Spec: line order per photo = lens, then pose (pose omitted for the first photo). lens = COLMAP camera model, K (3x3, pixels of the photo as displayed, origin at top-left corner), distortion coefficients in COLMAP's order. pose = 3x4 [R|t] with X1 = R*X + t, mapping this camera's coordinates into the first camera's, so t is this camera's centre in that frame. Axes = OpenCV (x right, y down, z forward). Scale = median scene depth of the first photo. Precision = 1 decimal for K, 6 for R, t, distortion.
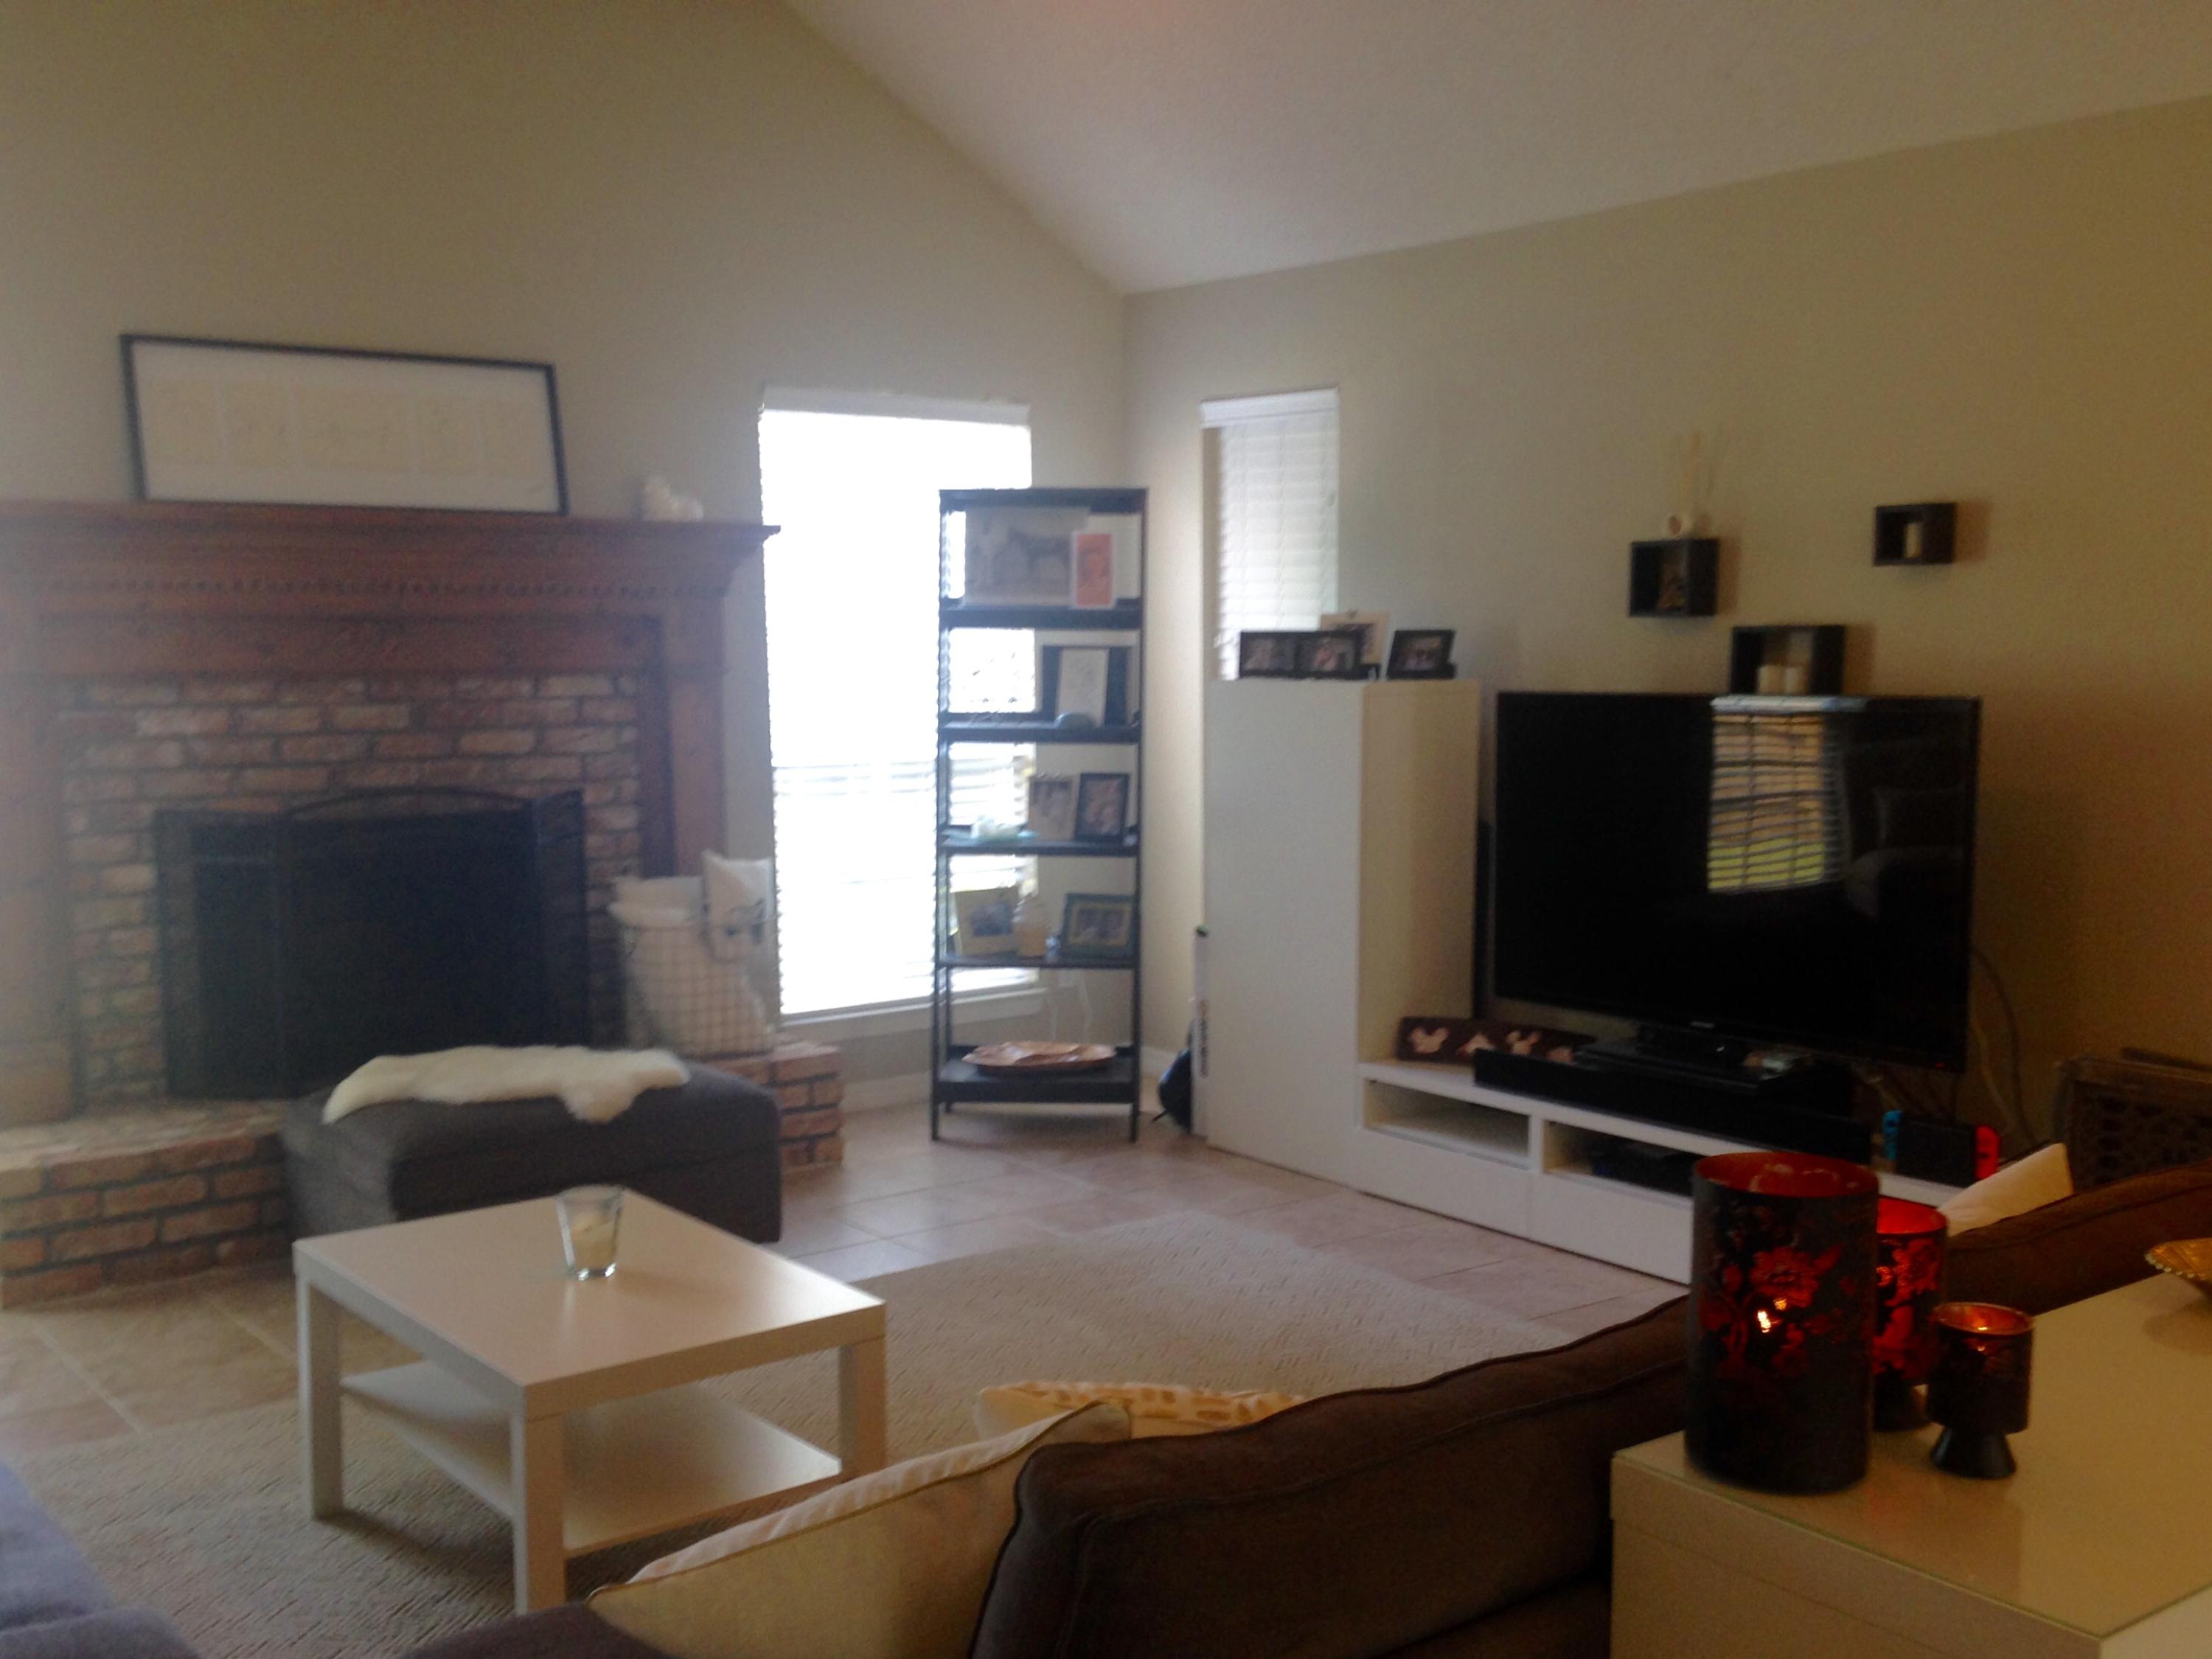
lens RADIAL K [[2274.9, 0, 1139.2], [0, 2274.9, 905.4], [0, 0, 1]] dist [0.157110, -0.249871]
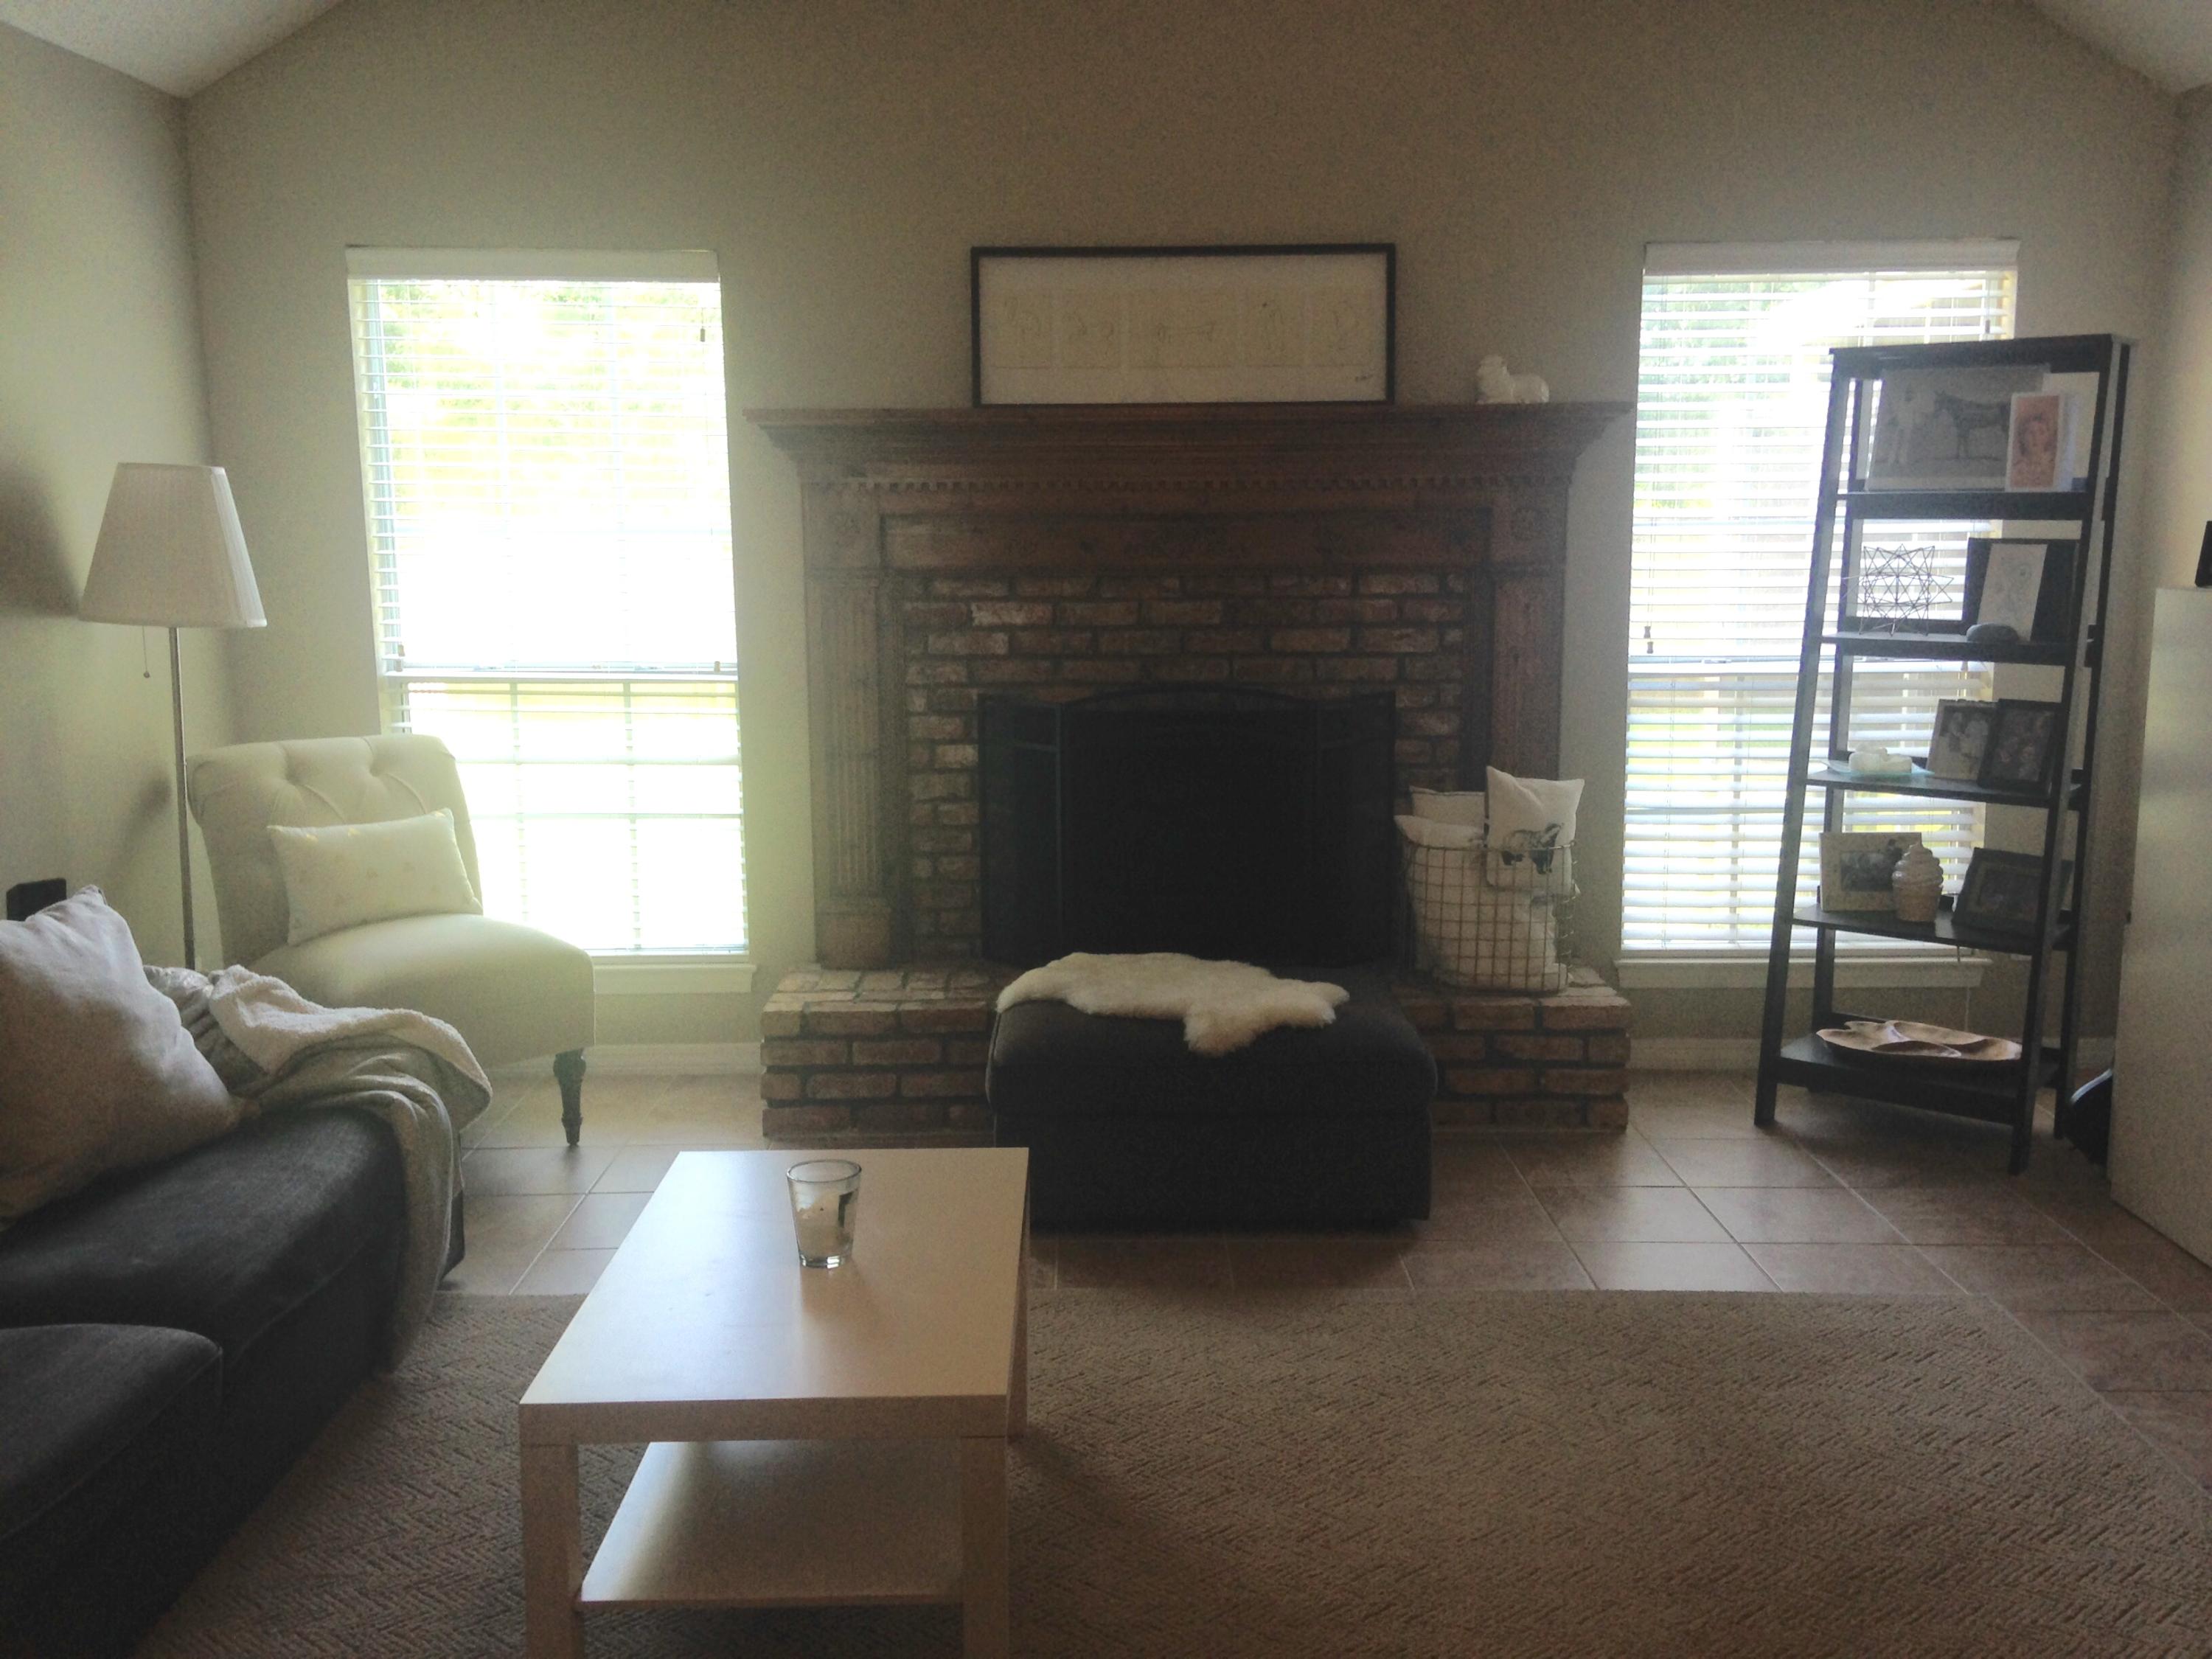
lens RADIAL K [[2017.7, 0, 1089.4], [0, 2017.7, 807.5], [0, 0, 1]] dist [0.186797, -0.319977]
pose [[0.791780, 0.087834, -0.604458, 0.175426], [-0.074673, 0.996103, 0.046930, -0.033569], [0.606224, 0.007979, 0.795254, 0.256277]]
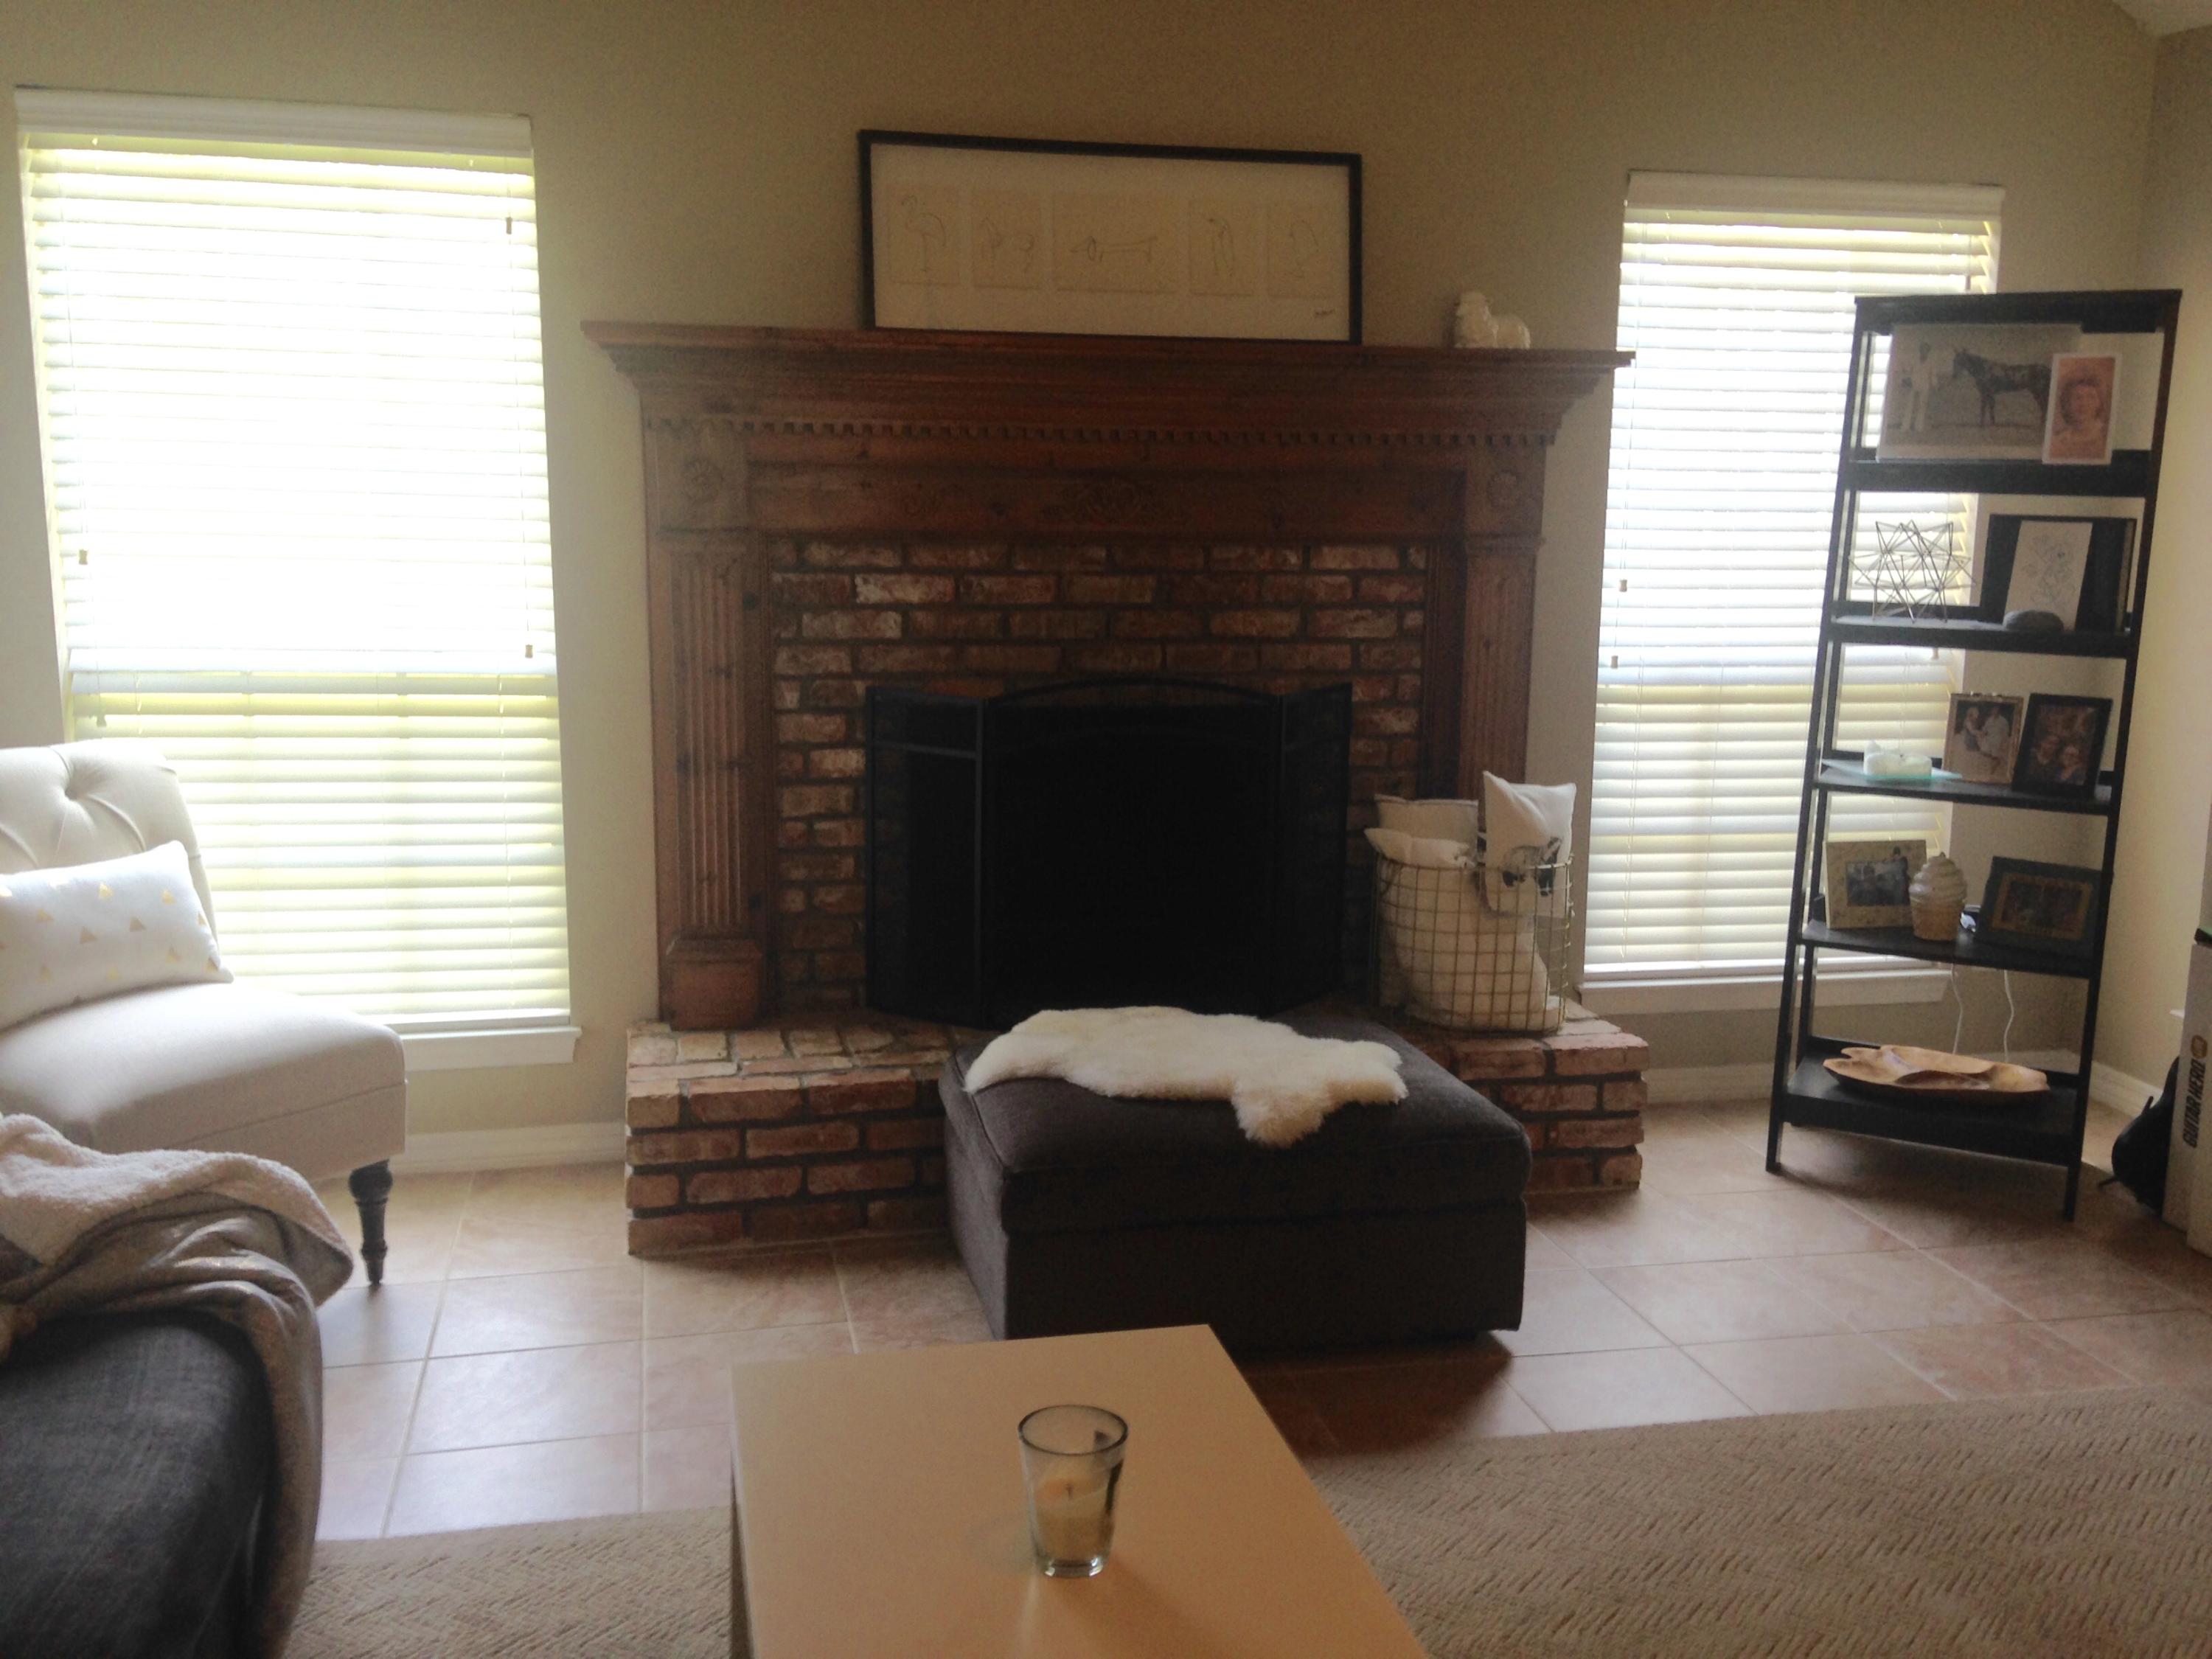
lens RADIAL K [[2042.9, 0, 1094.8], [0, 2042.9, 813.1], [0, 0, 1]] dist [0.200253, -0.335645]
pose [[0.902696, 0.086882, -0.421415, -0.011831], [-0.072033, 0.996094, 0.051065, -0.036259], [0.424206, -0.015740, 0.905429, 0.300567]]
